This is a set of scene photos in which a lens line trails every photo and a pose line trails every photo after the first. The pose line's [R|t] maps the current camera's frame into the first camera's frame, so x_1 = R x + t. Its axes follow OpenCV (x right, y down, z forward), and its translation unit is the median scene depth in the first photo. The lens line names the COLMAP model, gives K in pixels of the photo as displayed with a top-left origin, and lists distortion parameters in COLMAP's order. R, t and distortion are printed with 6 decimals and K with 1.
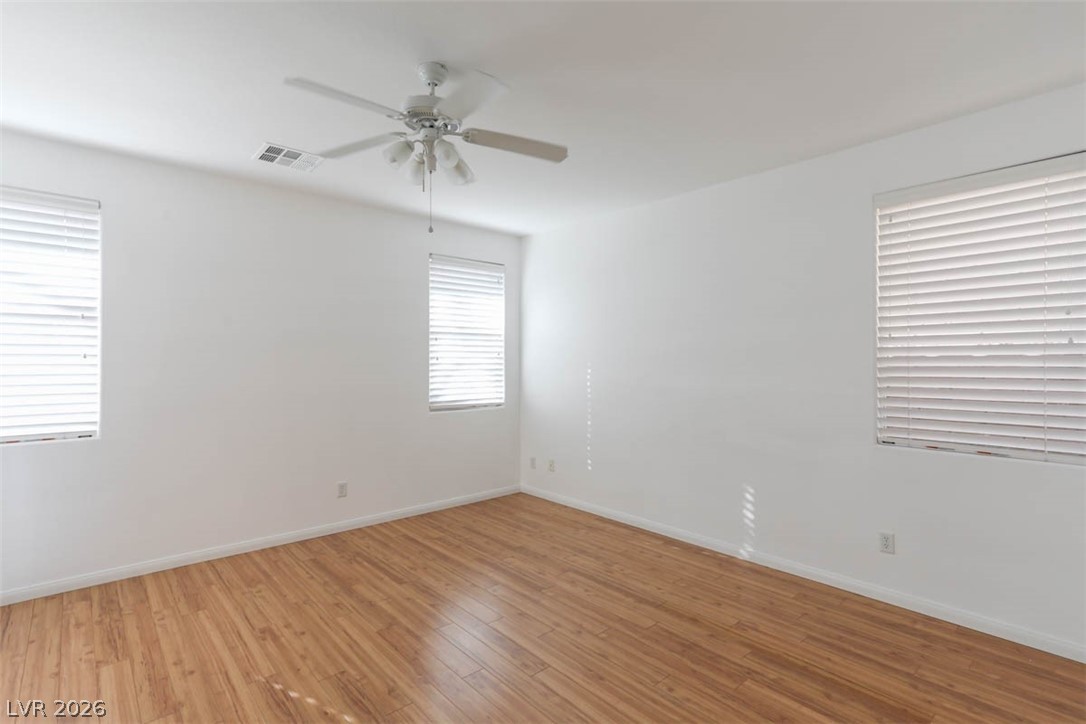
lens RADIAL K [[505.5, 0, 543.0], [0, 505.5, 362.0], [0, 0, 1]] dist [0.032628, -0.000698]
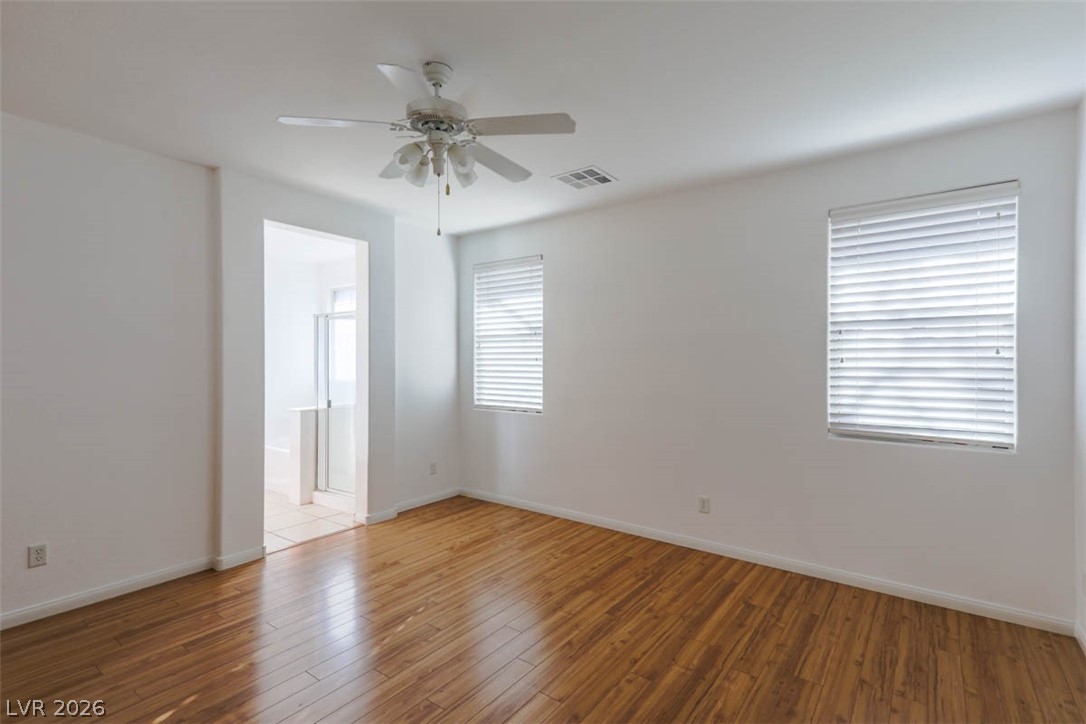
lens RADIAL K [[505.5, 0, 543.0], [0, 505.5, 362.0], [0, 0, 1]] dist [0.032628, -0.000698]
pose [[0.228509, 0.003501, -0.973535, 0.502834], [-0.004240, 0.999988, 0.002601, -0.006164], [0.973532, 0.003534, 0.228521, 0.610136]]
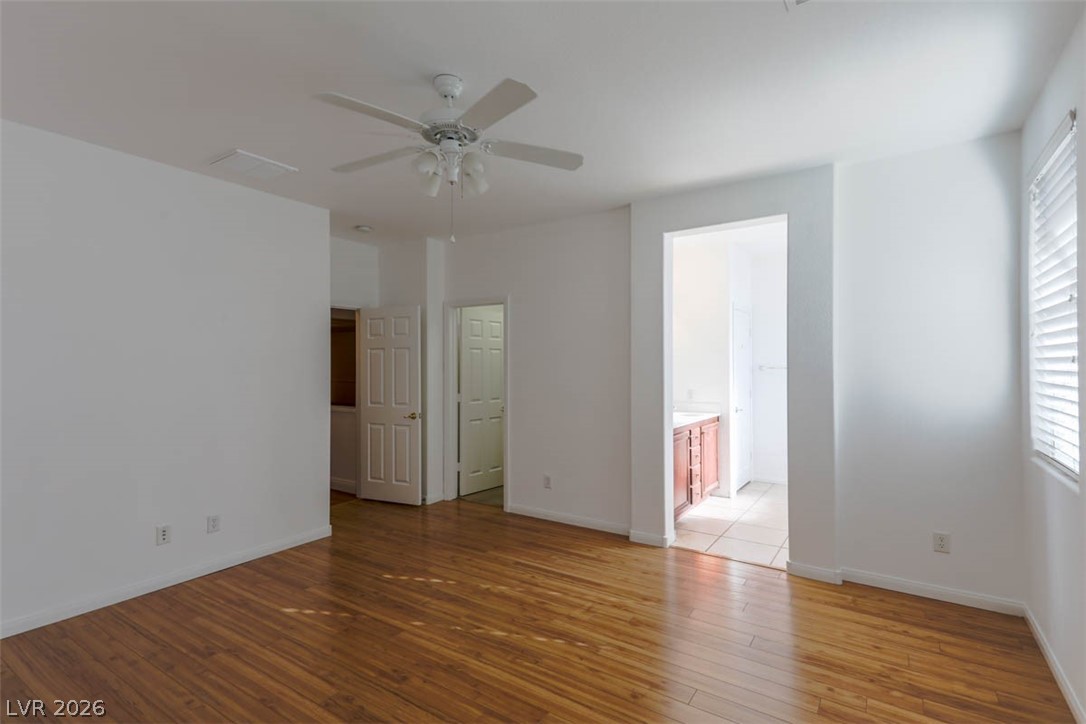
lens RADIAL K [[522.6, 0, 576.4], [0, 522.6, 363.3], [0, 0, 1]] dist [0.032842, -0.000614]
pose [[-0.956133, 0.001642, -0.292929, -0.094333], [0.001965, 0.999998, -0.000808, -0.005889], [0.292927, -0.001349, -0.956134, 1.303845]]
